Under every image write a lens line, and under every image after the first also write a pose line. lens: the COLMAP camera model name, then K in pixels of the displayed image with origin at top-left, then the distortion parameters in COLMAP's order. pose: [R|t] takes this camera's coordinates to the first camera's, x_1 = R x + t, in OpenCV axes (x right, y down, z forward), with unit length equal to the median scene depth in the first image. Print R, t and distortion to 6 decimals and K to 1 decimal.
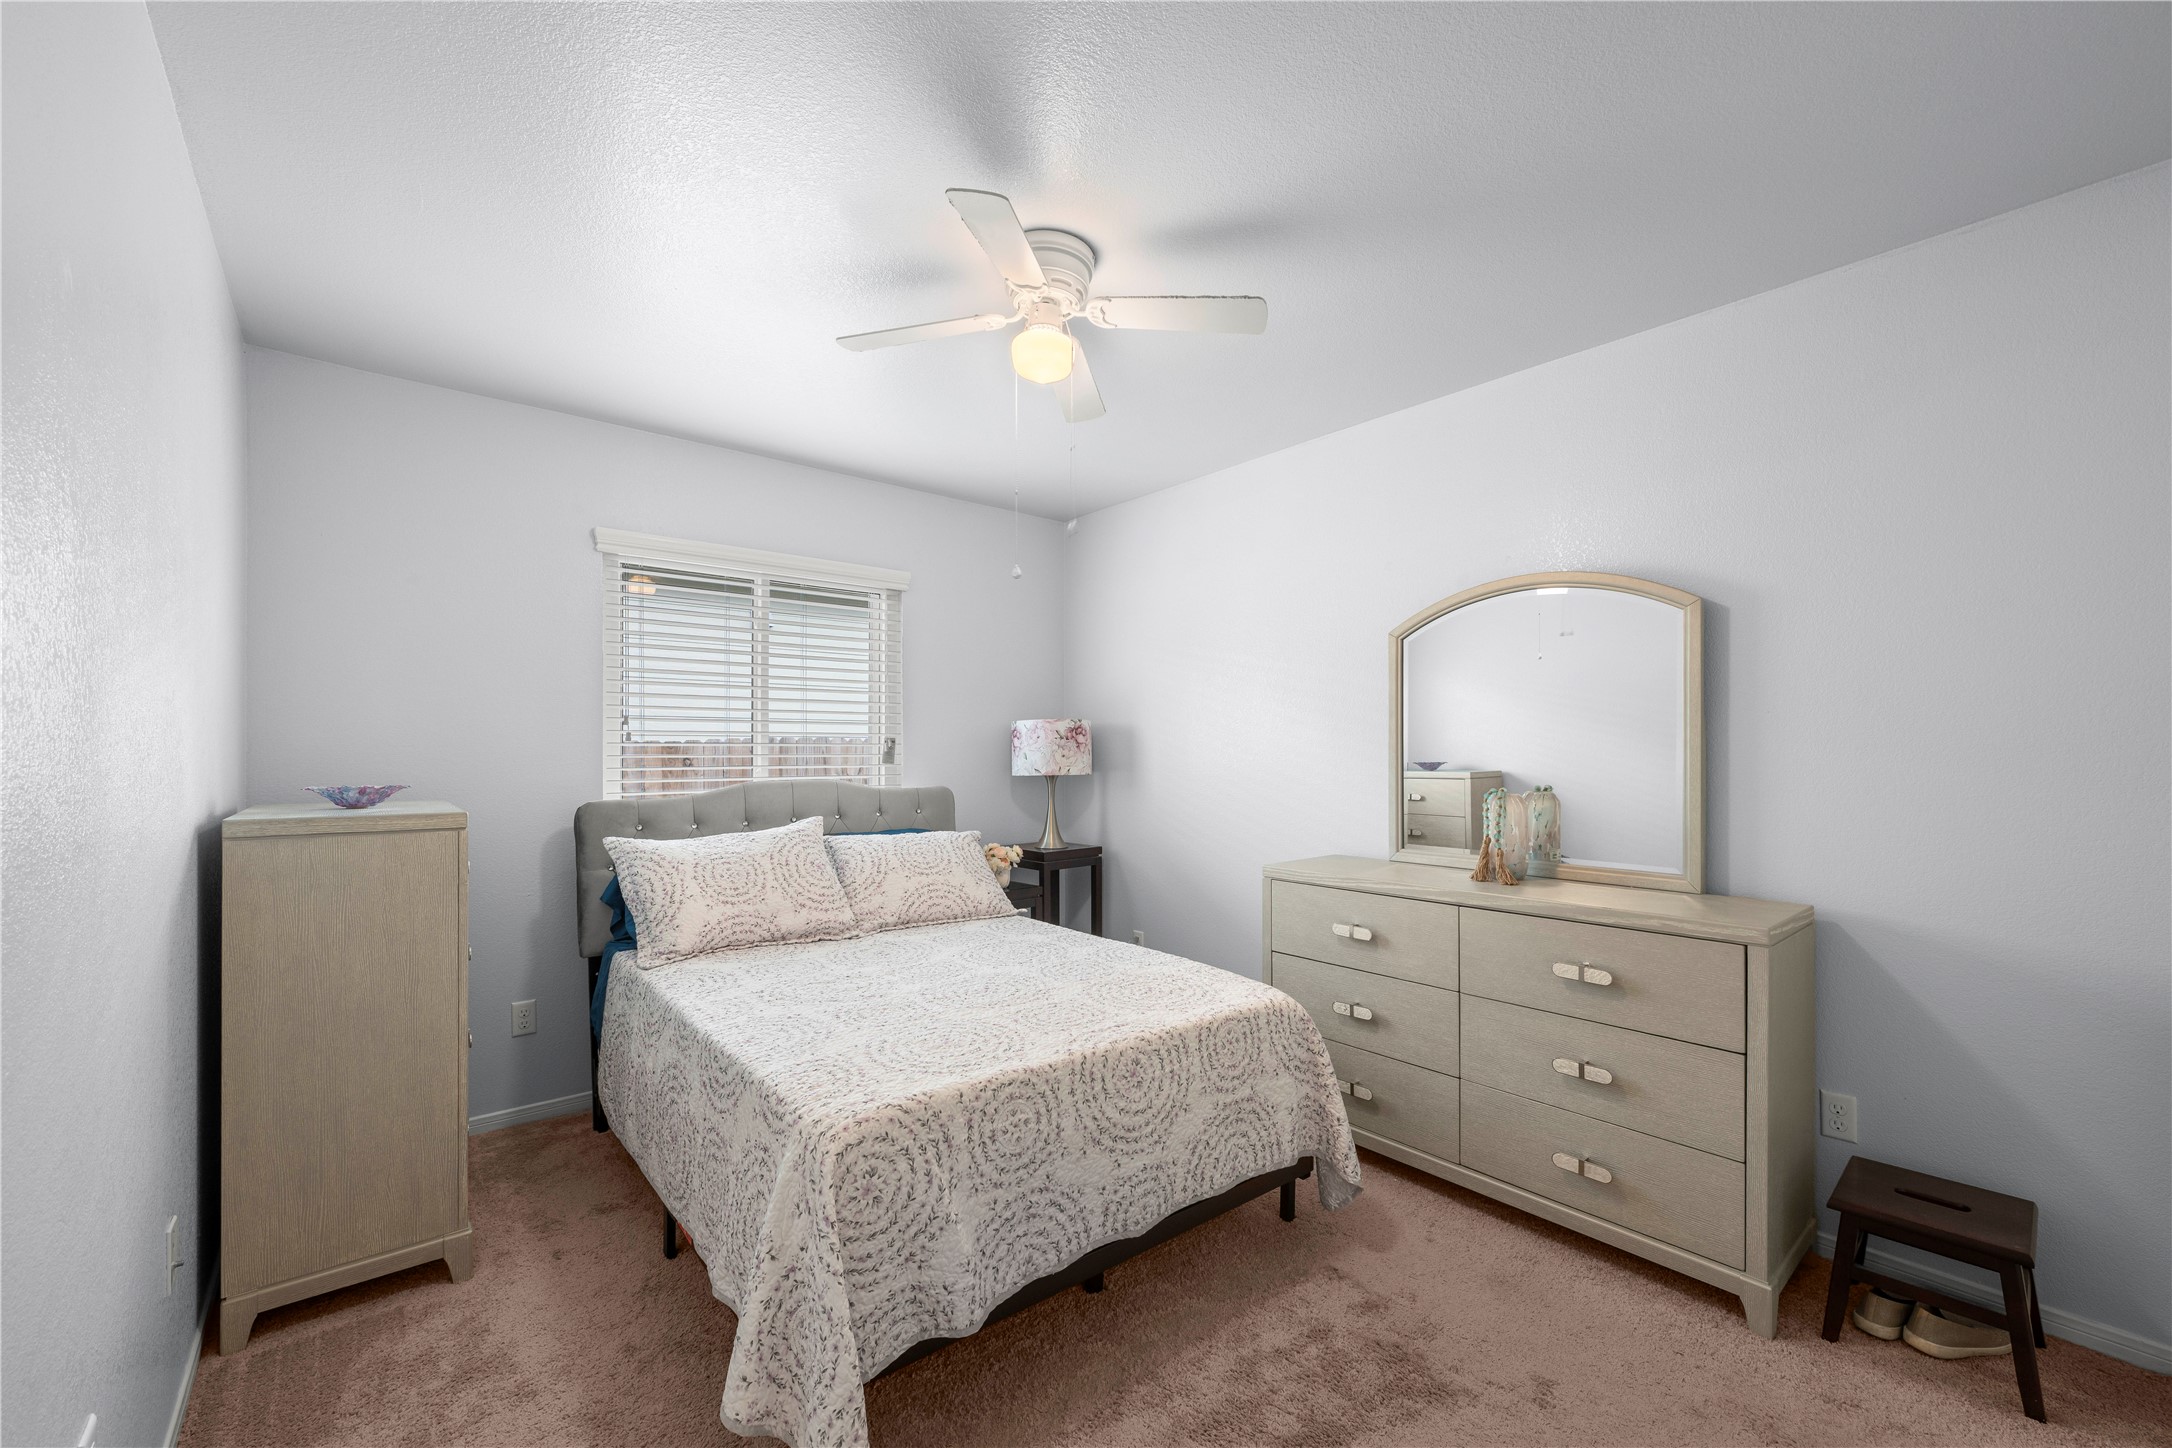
lens RADIAL K [[863.8, 0, 1098.2], [0, 863.8, 720.0], [0, 0, 1]] dist [0.001347, -0.000621]
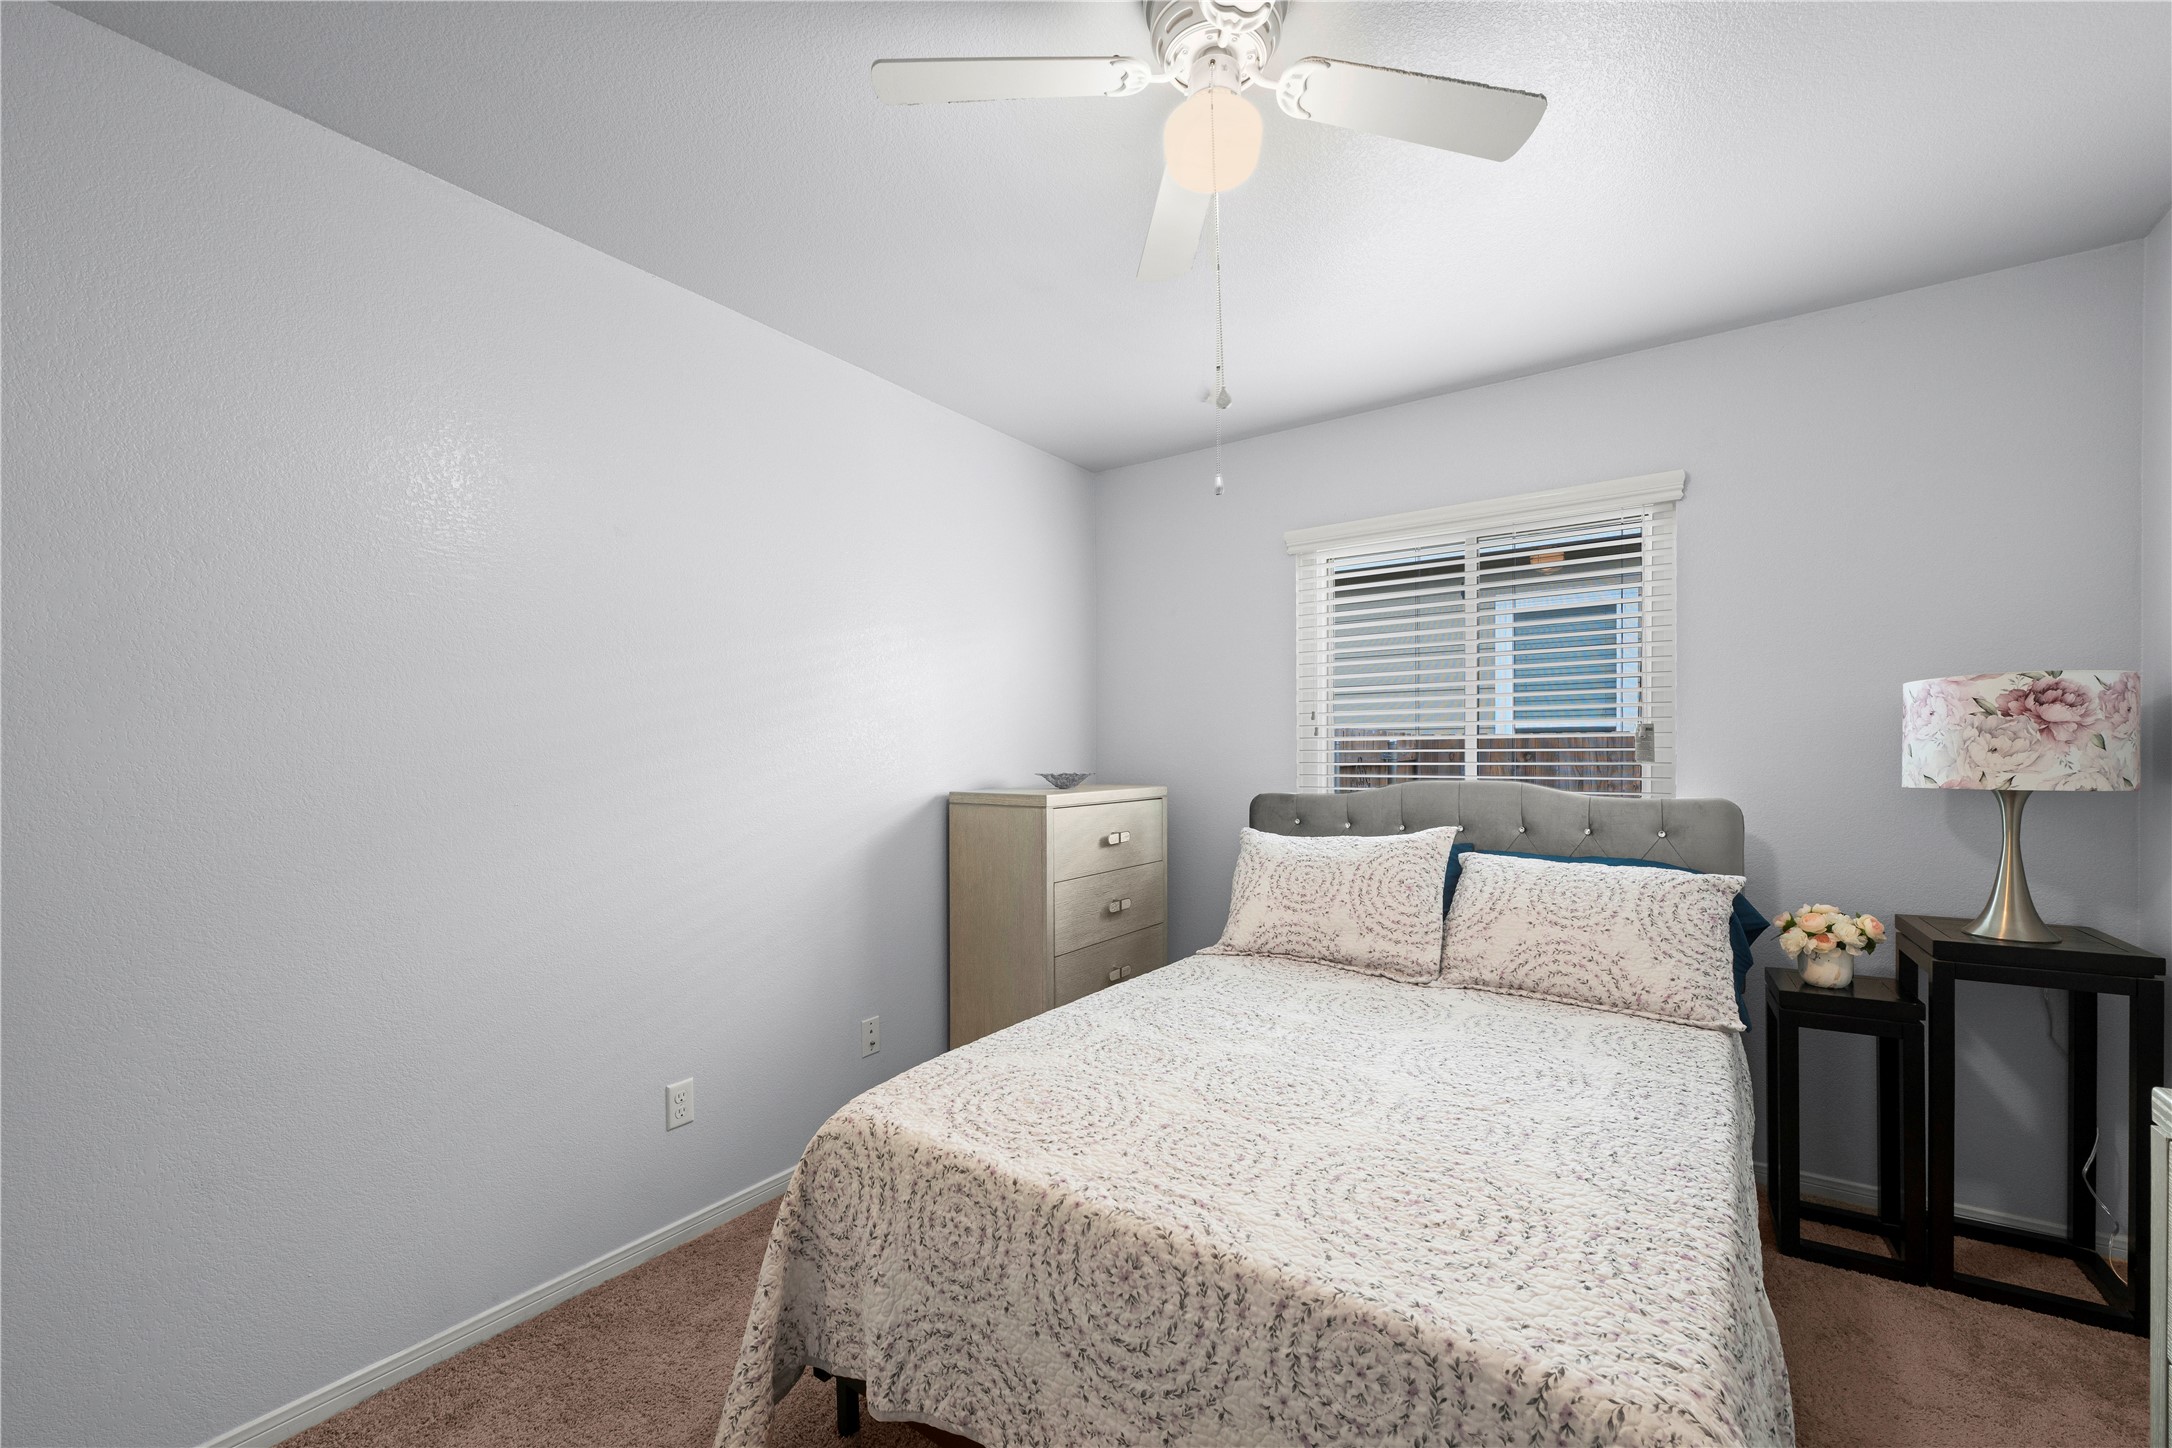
lens RADIAL K [[863.8, 0, 1098.2], [0, 863.8, 720.0], [0, 0, 1]] dist [0.001347, -0.000621]
pose [[0.262512, -0.031797, -0.964405, 0.496730], [0.046936, 0.998695, -0.020151, 0.017960], [0.963787, -0.039975, 0.263662, 0.643549]]
